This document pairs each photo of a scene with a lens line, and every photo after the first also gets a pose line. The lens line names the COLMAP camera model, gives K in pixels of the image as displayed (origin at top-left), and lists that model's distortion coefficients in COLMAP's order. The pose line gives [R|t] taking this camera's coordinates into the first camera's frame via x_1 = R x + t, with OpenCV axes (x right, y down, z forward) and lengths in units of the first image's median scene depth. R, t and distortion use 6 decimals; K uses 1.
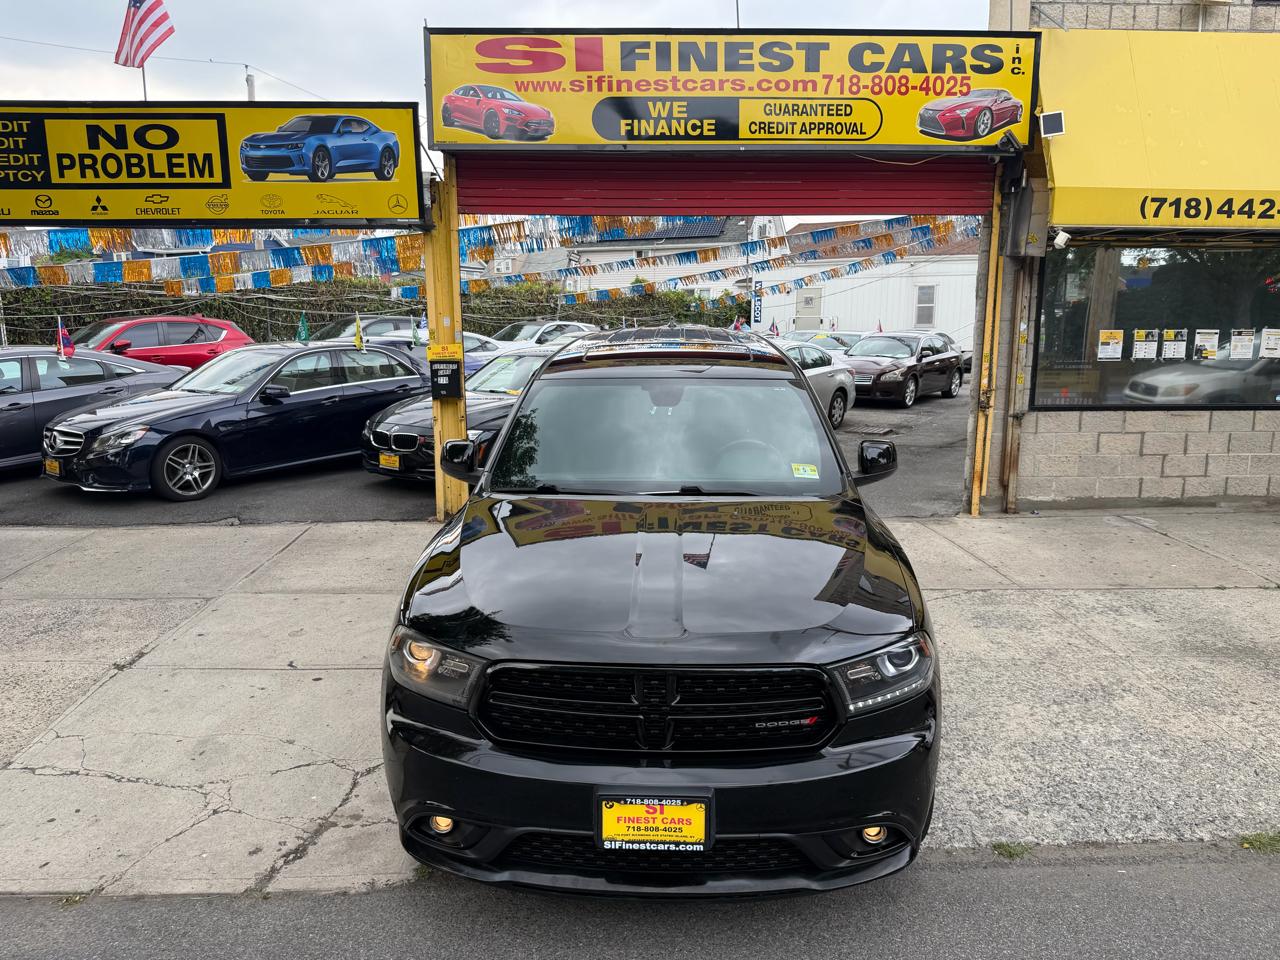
lens RADIAL K [[912.1, 0, 638.0], [0, 912.1, 488.1], [0, 0, 1]] dist [-0.001543, -0.010395]
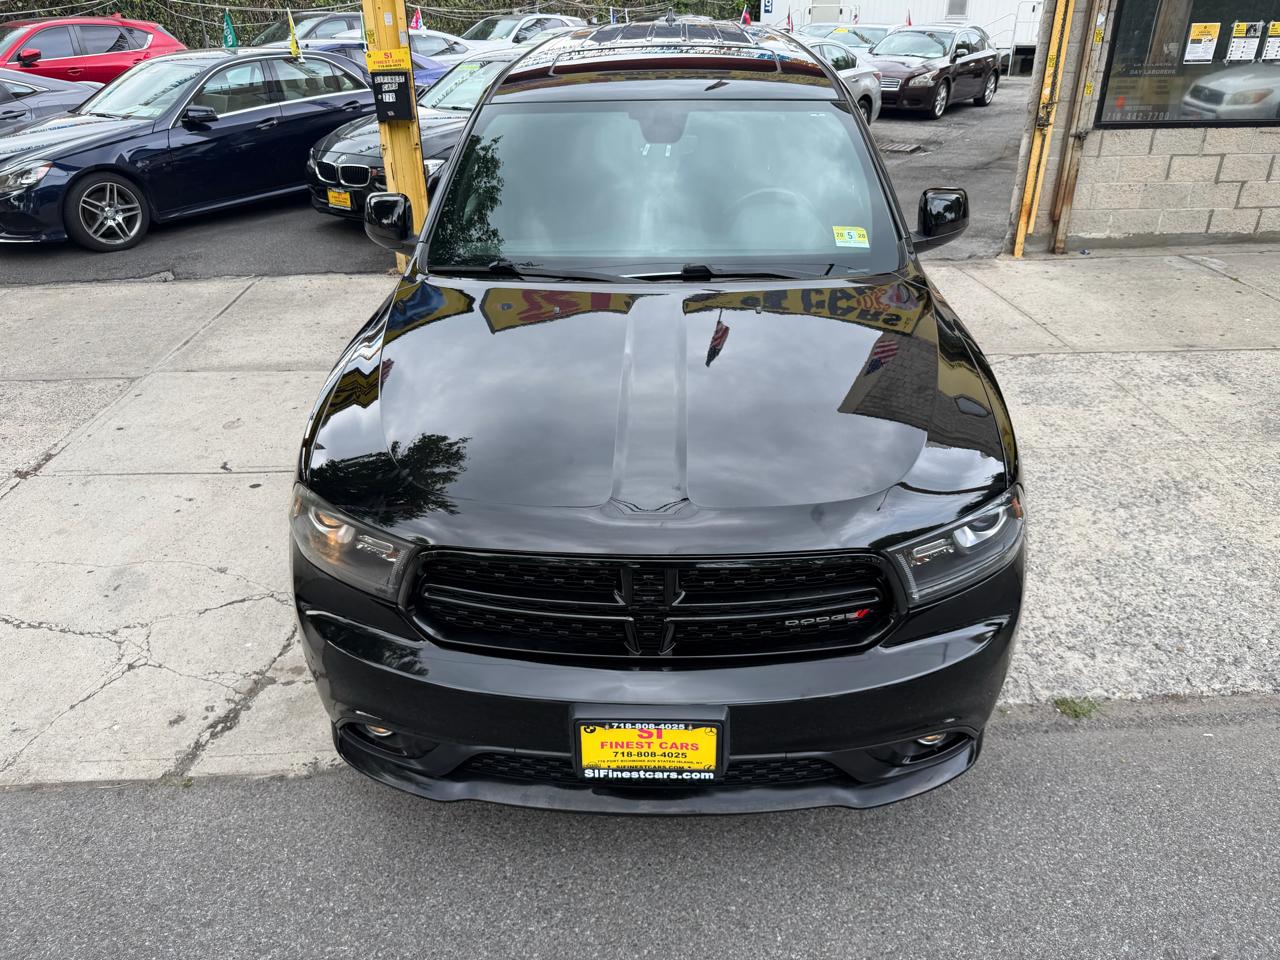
lens RADIAL K [[912.1, 0, 643.2], [0, 912.1, 477.6], [0, 0, 1]] dist [-0.001543, -0.010395]
pose [[0.999883, -0.014594, 0.004691, 0.004459], [0.012650, 0.958375, 0.285232, -0.024122], [-0.008658, -0.285139, 0.958447, 0.123082]]
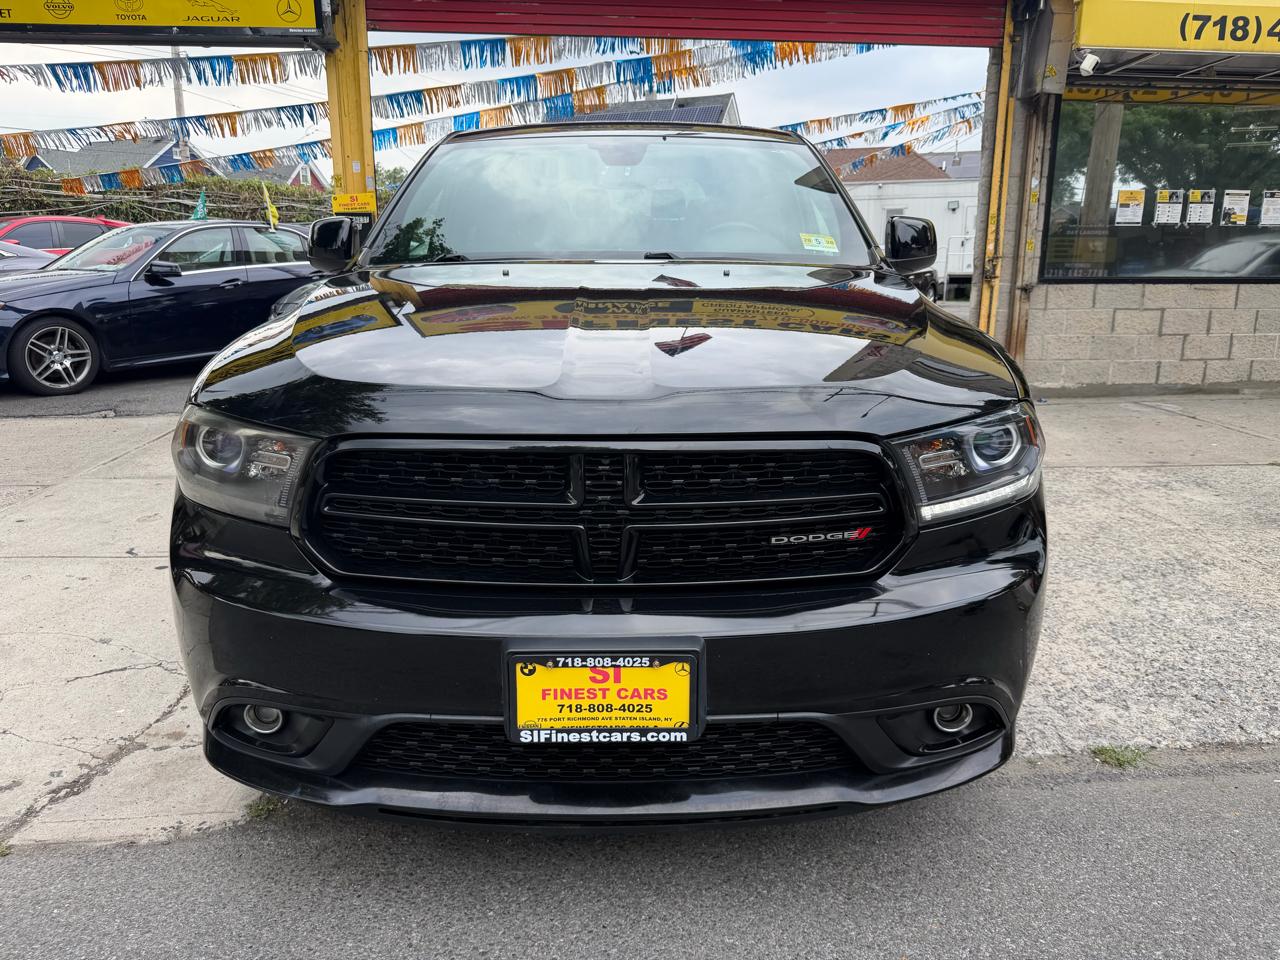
lens RADIAL K [[912.1, 0, 642.4], [0, 912.1, 489.8], [0, 0, 1]] dist [-0.001543, -0.010395]
pose [[0.998768, -0.010283, 0.048555, 0.005737], [0.007543, 0.998387, 0.056272, 0.071667], [-0.049055, -0.055836, 0.997234, 0.157559]]
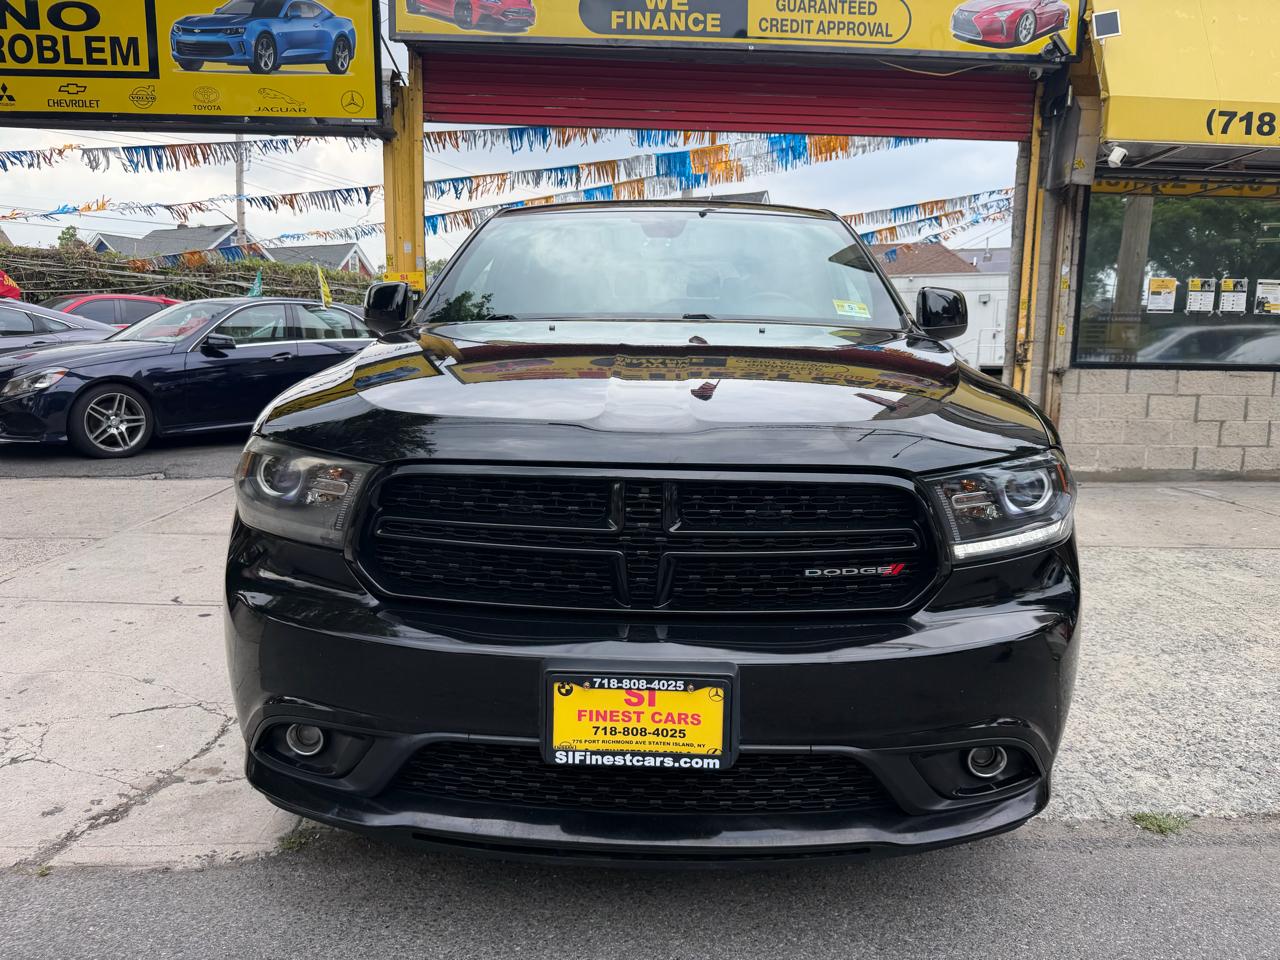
lens RADIAL K [[912.1, 0, 633.8], [0, 912.1, 491.0], [0, 0, 1]] dist [-0.001543, -0.010395]
pose [[0.999846, 0.015956, 0.007290, 0.003003], [-0.015681, 0.999217, -0.036330, 0.085448], [-0.007864, 0.036210, 0.999313, 0.148805]]
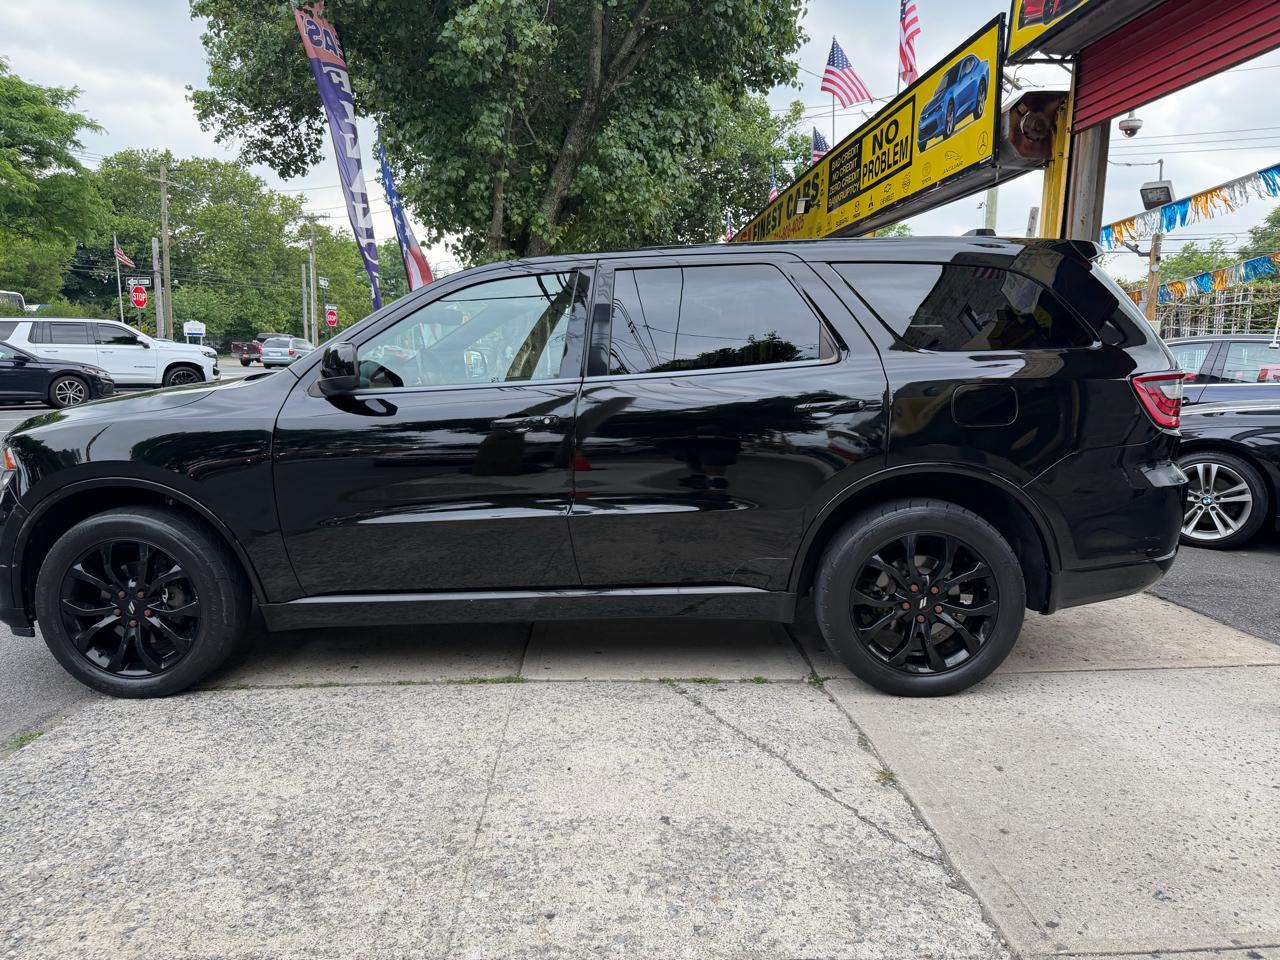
lens RADIAL K [[912.1, 0, 635.0], [0, 912.1, 480.6], [0, 0, 1]] dist [-0.001543, -0.010395]
pose [[0.005338, 0.136745, -0.990592, 0.621082], [-0.204773, 0.969763, 0.132766, -0.054352], [0.978795, 0.202138, 0.033179, 0.726387]]
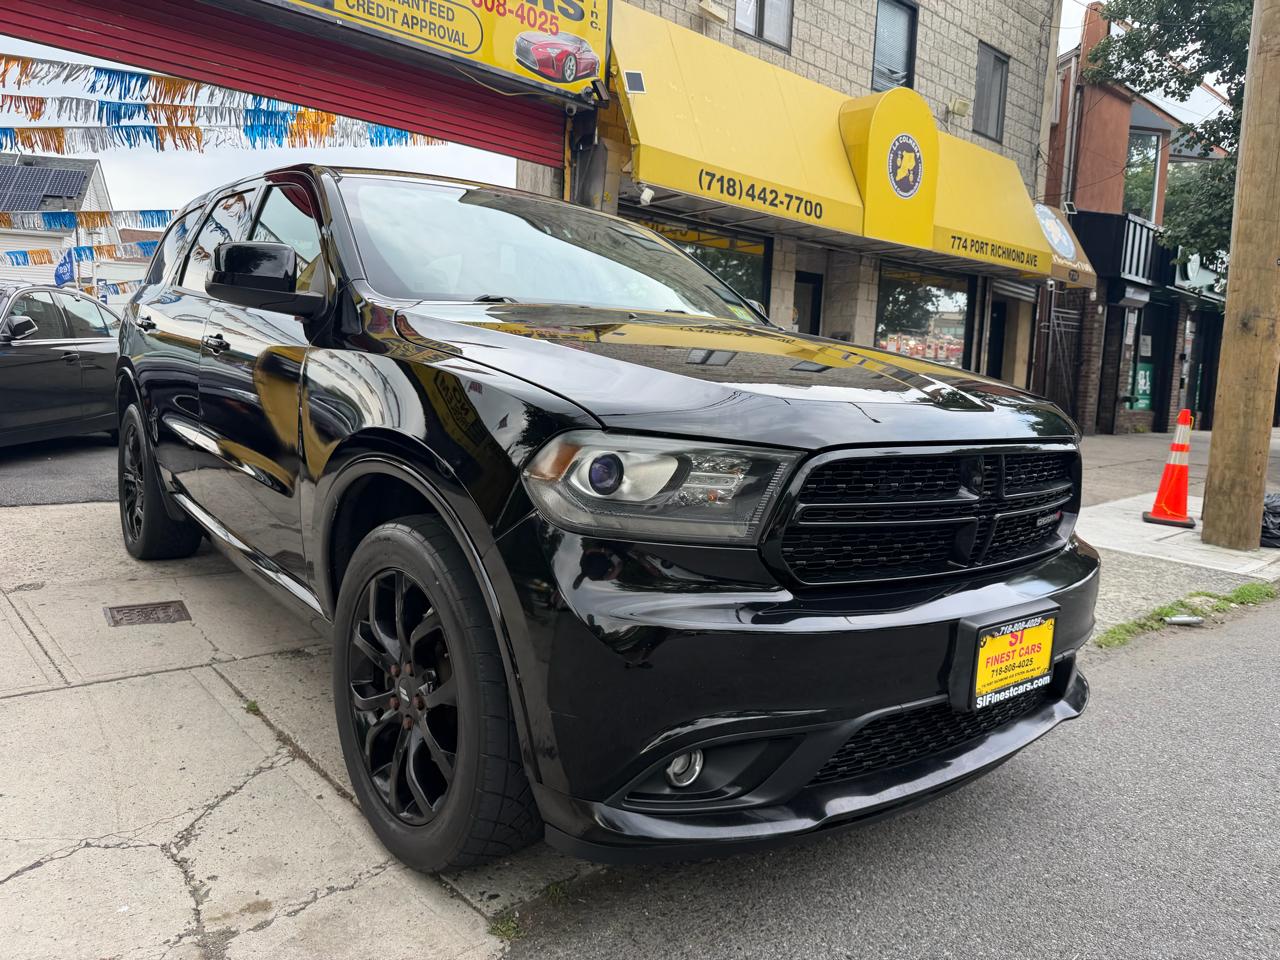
lens RADIAL K [[912.1, 0, 649.0], [0, 912.1, 490.8], [0, 0, 1]] dist [-0.001543, -0.010395]
pose [[0.747841, -0.049437, 0.662034, -0.241699], [0.079844, 0.996683, -0.015766, 0.080895], [-0.659059, 0.064649, 0.749308, 0.240123]]
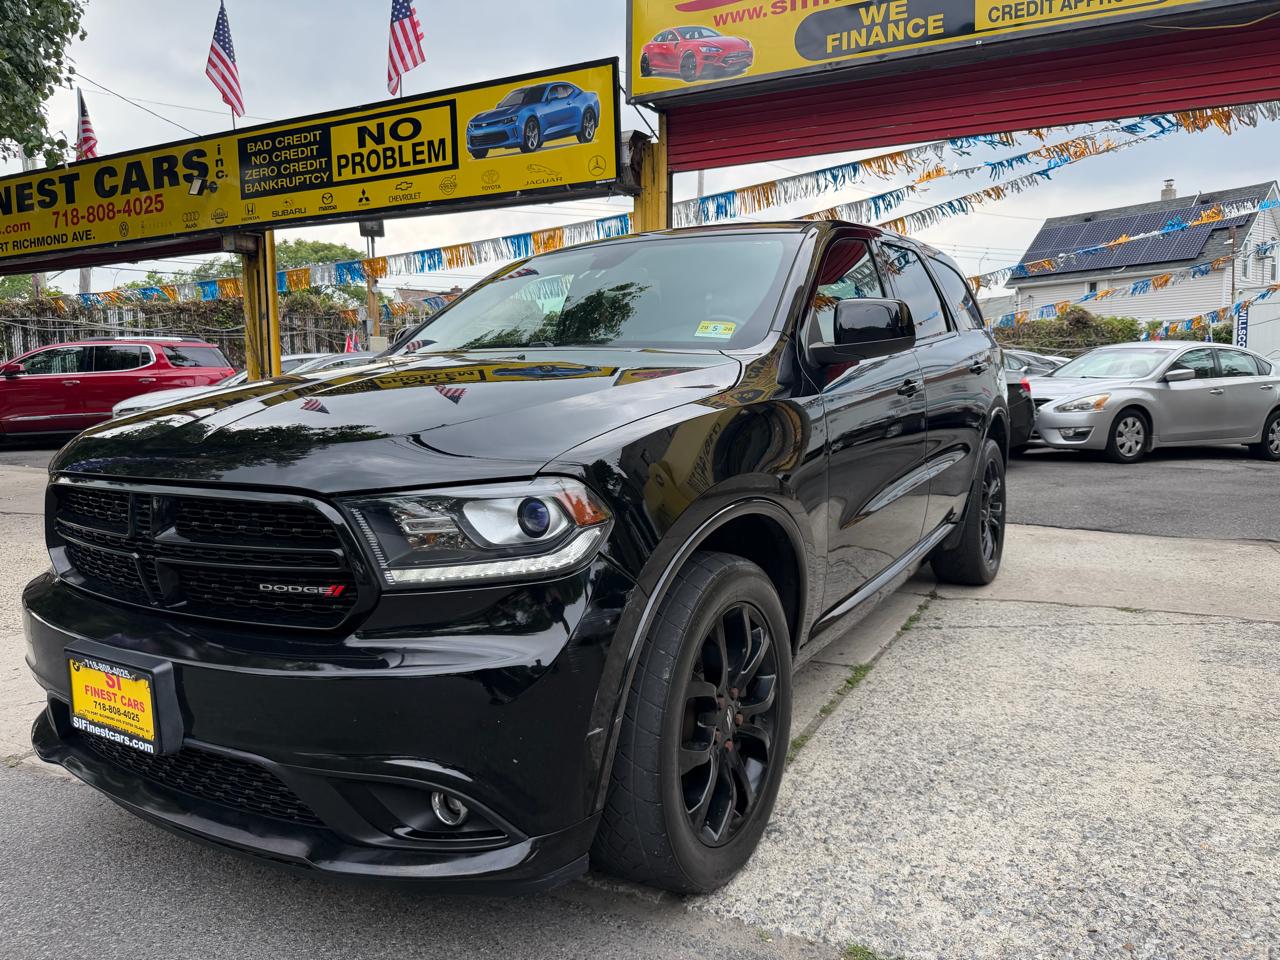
lens RADIAL K [[912.1, 0, 643.1], [0, 912.1, 475.7], [0, 0, 1]] dist [-0.001543, -0.010395]
pose [[0.877444, 0.036586, -0.478282, 0.254767], [-0.077015, 0.994897, -0.065185, 0.075457], [0.473456, 0.094031, 0.875784, 0.211568]]
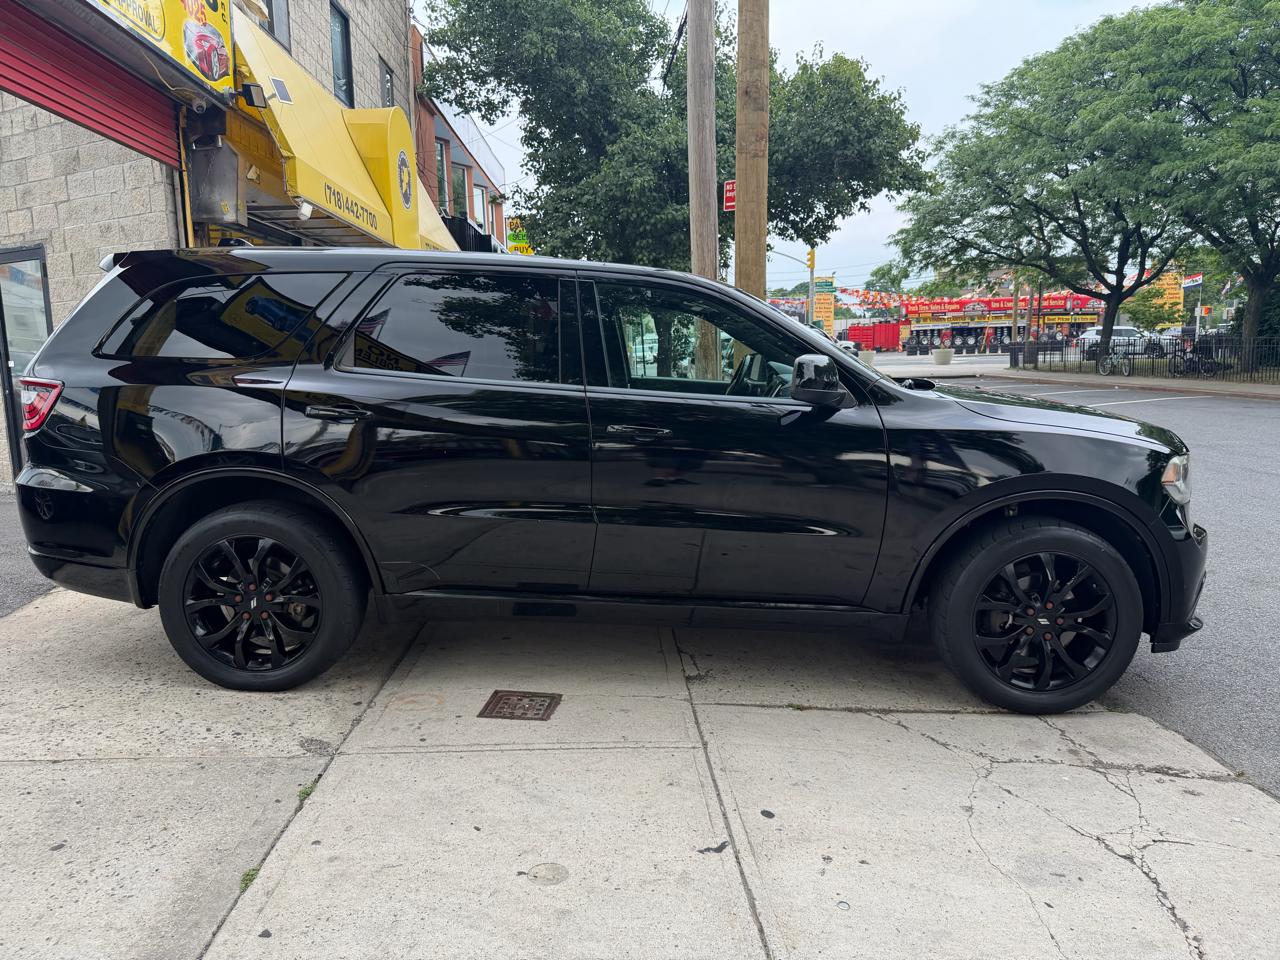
lens RADIAL K [[912.1, 0, 646.9], [0, 912.1, 480.9], [0, 0, 1]] dist [-0.001543, -0.010395]
pose [[-0.025189, -0.140572, 0.989750, -0.583596], [0.202761, 0.968767, 0.142752, -0.052470], [-0.978904, 0.204279, 0.004100, 0.693114]]
